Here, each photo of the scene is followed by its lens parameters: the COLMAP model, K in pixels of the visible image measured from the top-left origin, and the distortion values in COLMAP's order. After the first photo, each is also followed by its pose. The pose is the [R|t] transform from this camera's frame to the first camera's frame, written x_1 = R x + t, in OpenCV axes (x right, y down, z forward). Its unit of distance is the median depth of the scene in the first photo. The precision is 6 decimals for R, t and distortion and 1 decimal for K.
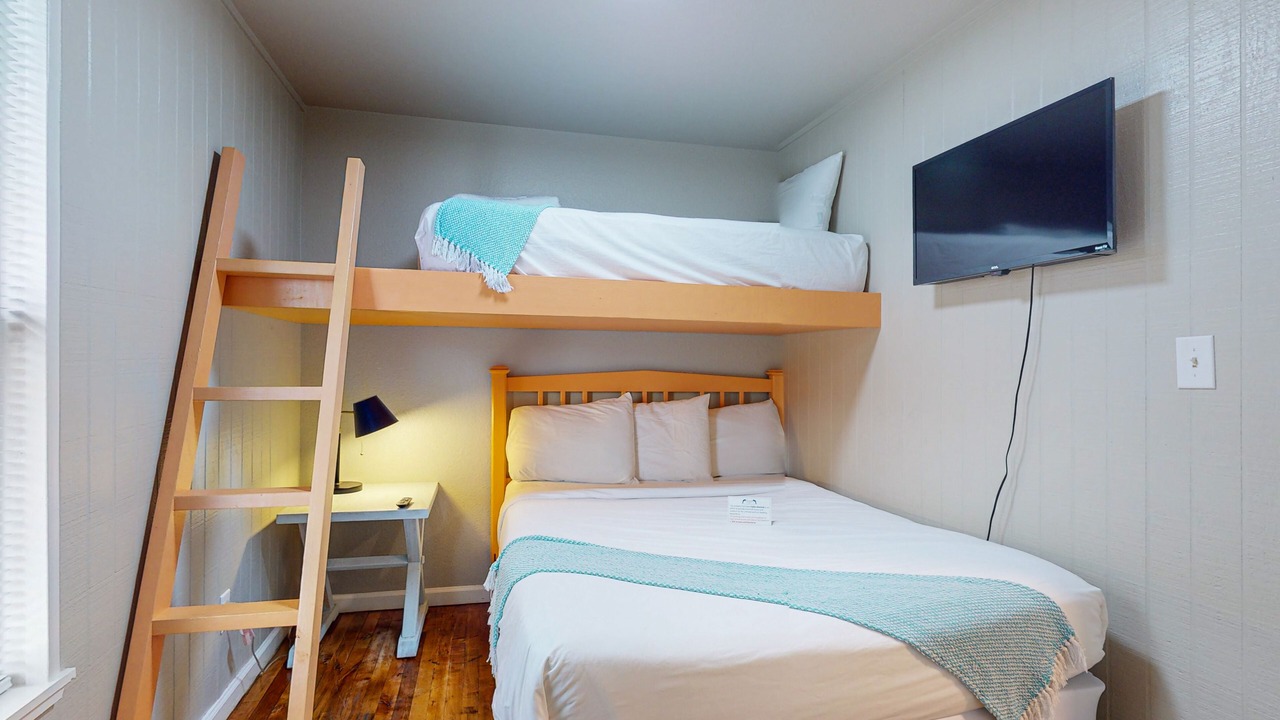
lens RADIAL K [[640.7, 0, 640.0], [0, 640.7, 360.0], [0, 0, 1]] dist [-0.006522, -0.000228]
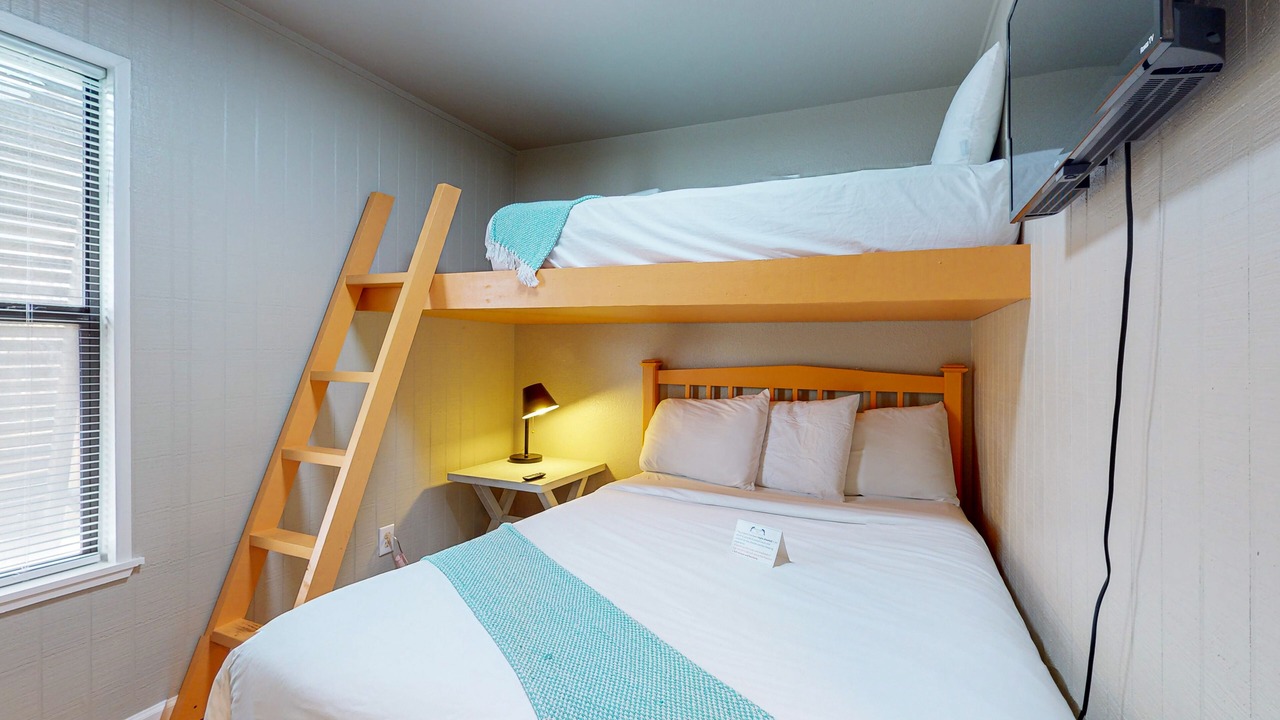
lens RADIAL K [[576.2, 0, 640.0], [0, 576.2, 360.0], [0, 0, 1]] dist [0.063454, 0.000013]
pose [[0.789817, 0.006570, -0.613307, 0.427795], [-0.003454, 0.999974, 0.006265, 0.006668], [0.613333, -0.002830, 0.789820, 0.301024]]
